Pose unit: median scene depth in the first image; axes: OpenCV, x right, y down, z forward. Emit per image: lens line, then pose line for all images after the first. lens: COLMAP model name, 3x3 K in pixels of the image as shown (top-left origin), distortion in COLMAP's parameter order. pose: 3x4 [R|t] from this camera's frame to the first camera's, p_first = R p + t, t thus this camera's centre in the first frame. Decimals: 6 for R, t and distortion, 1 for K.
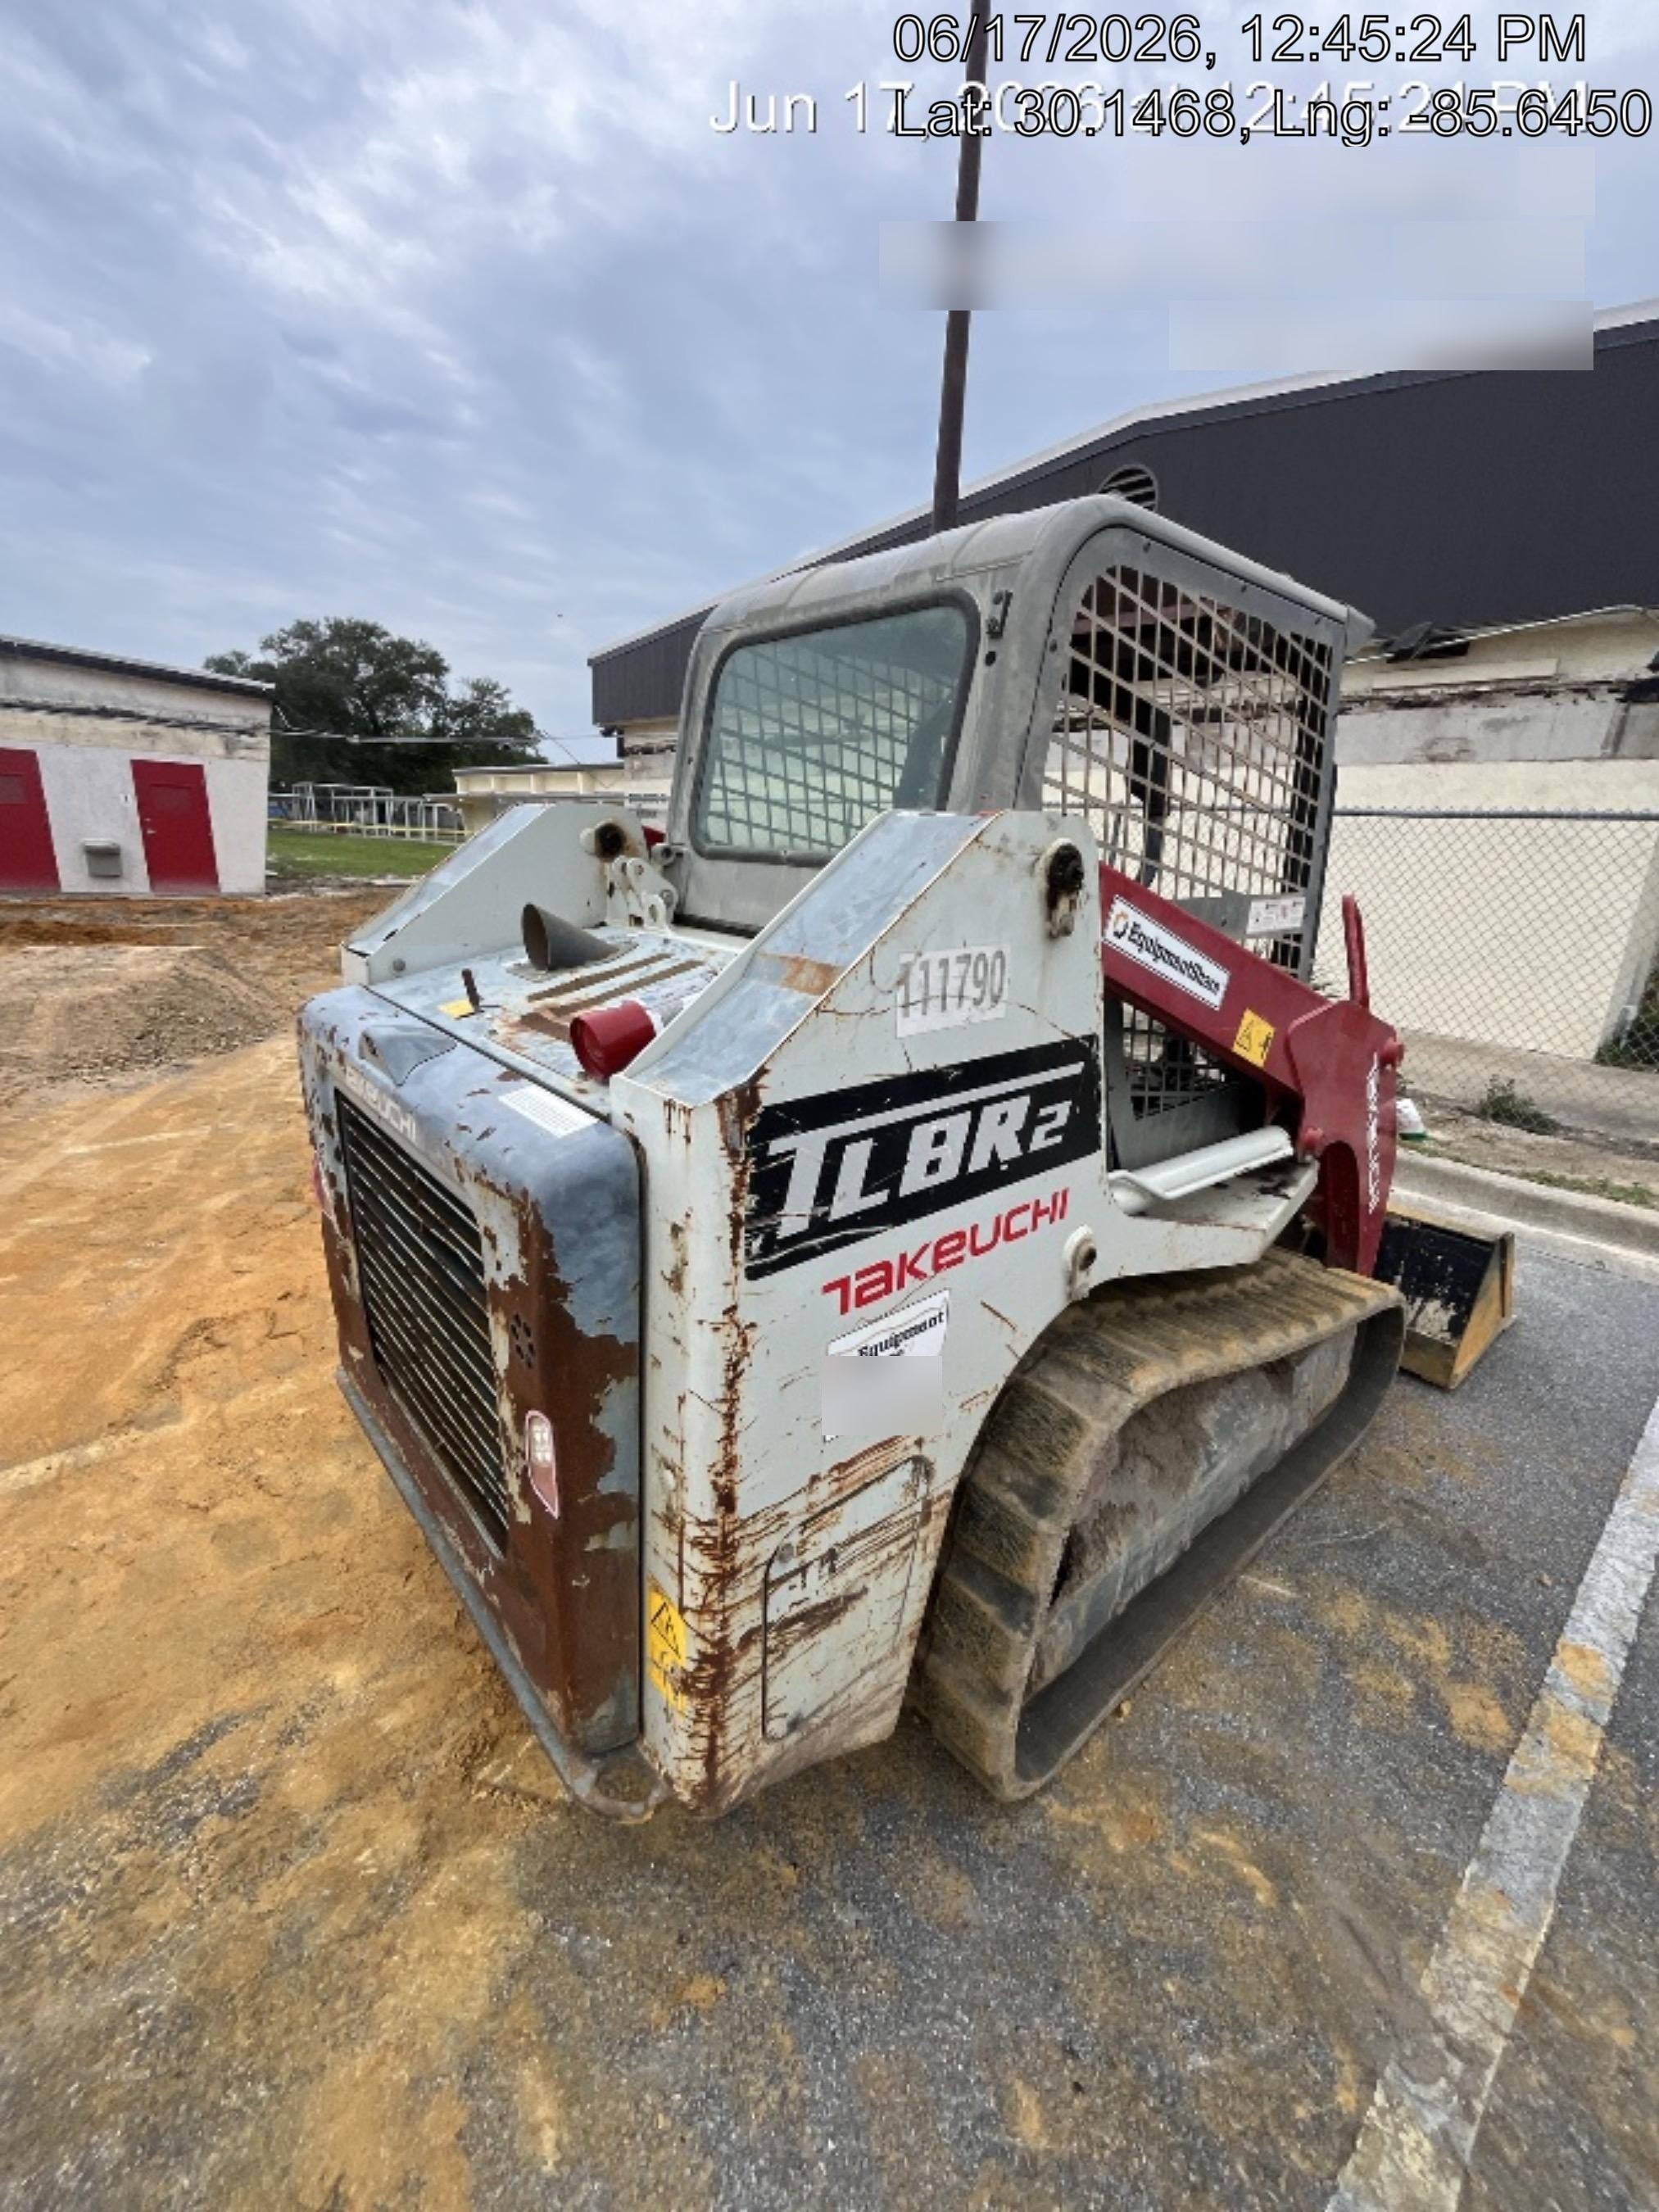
lens RADIAL K [[897.9, 0, 830.8], [0, 897.9, 1094.5], [0, 0, 1]] dist [-0.003897, 0.000040]
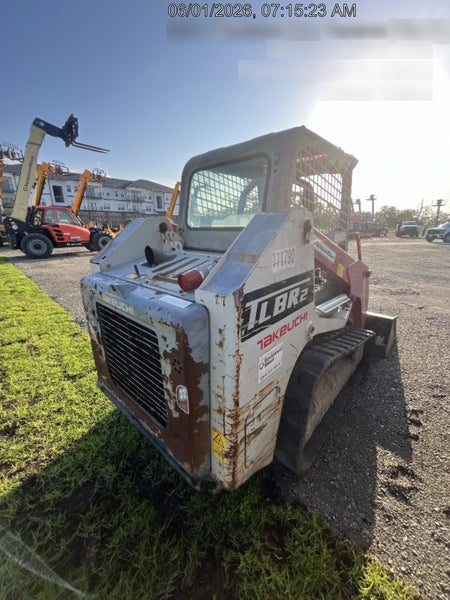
lens RADIAL K [[243.6, 0, 225.3], [0, 243.6, 296.9], [0, 0, 1]] dist [-0.003897, 0.000040]
pose [[0.992484, -0.081878, 0.090951, -0.197749], [0.081241, 0.996637, 0.010685, 0.005895], [-0.091520, -0.003216, 0.995798, 0.018649]]
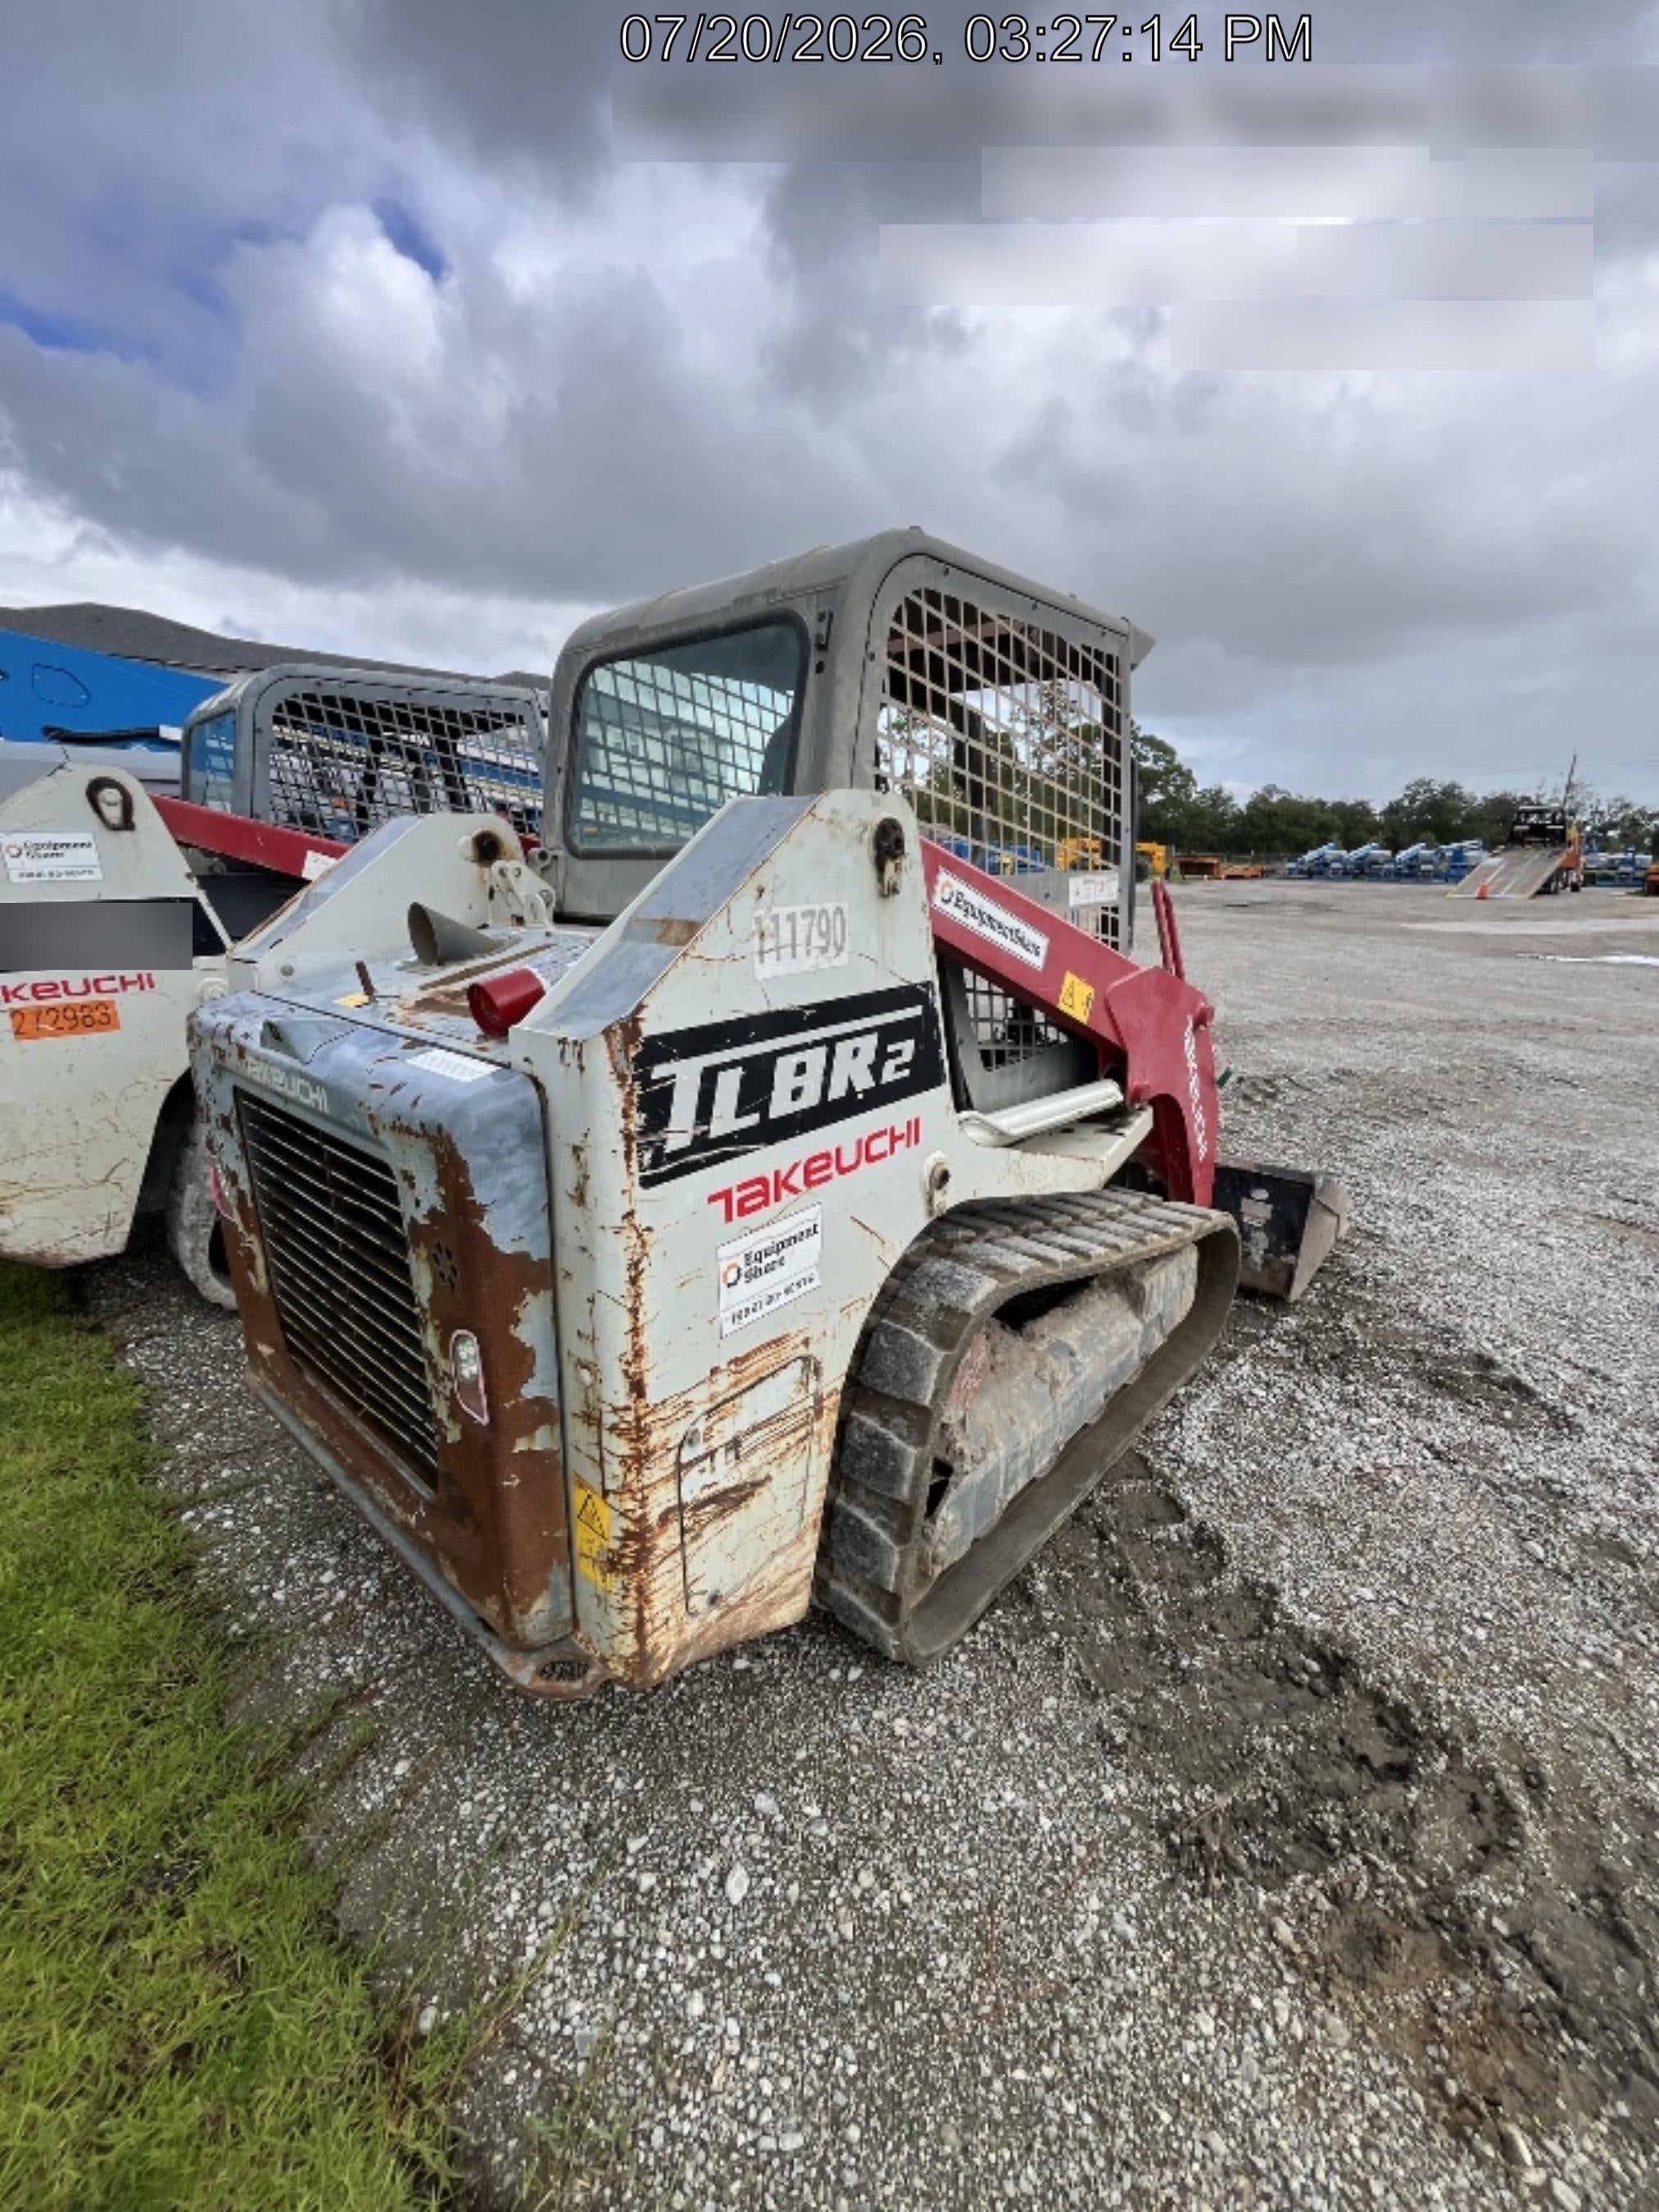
lens RADIAL K [[897.9, 0, 830.8], [0, 897.9, 1094.5], [0, 0, 1]] dist [-0.003897, 0.000040]
pose [[0.990414, -0.072461, 0.117600, 0.019819], [0.075236, 0.996978, -0.019326, 0.107372], [-0.115844, 0.027989, 0.992873, -0.168564]]
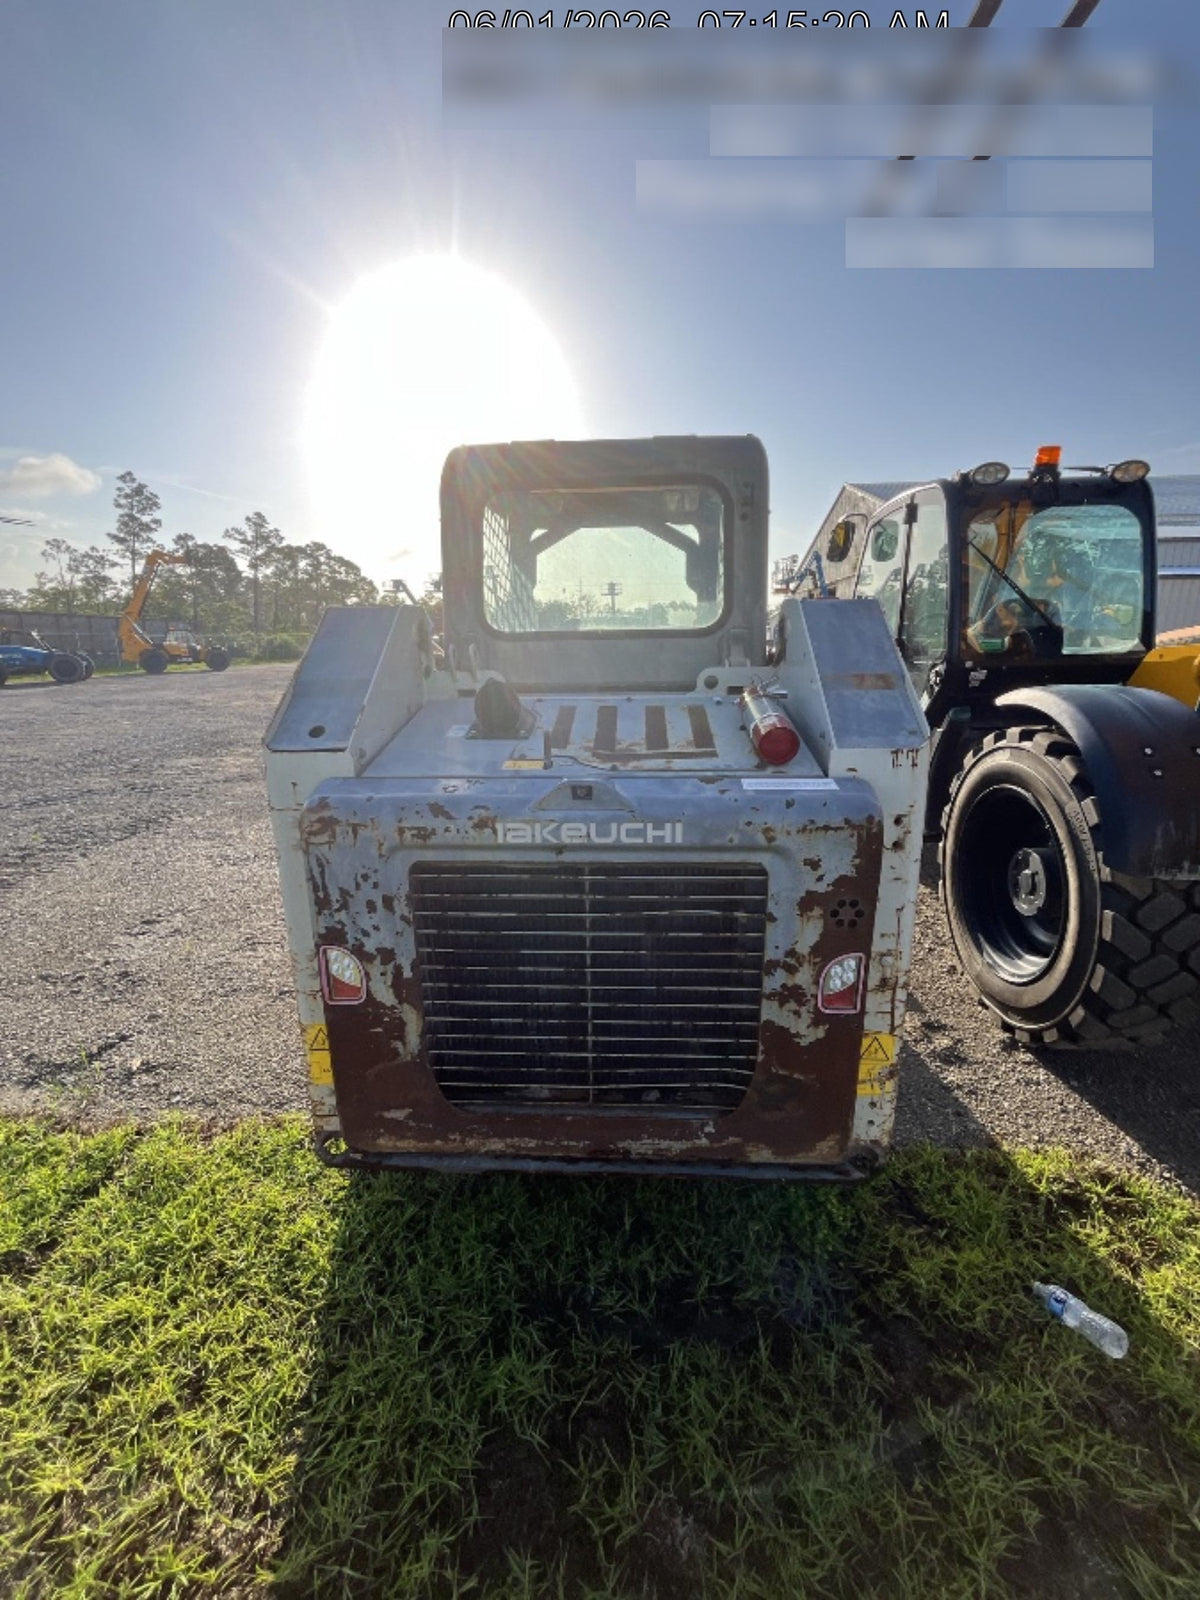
lens RADIAL K [[649.5, 0, 600.9], [0, 649.5, 791.7], [0, 0, 1]] dist [-0.003897, 0.000040]
pose [[0.694548, -0.227106, 0.682661, -1.311064], [0.244620, 0.966884, 0.072780, -0.133737], [-0.676583, 0.116443, 0.727101, 0.363600]]
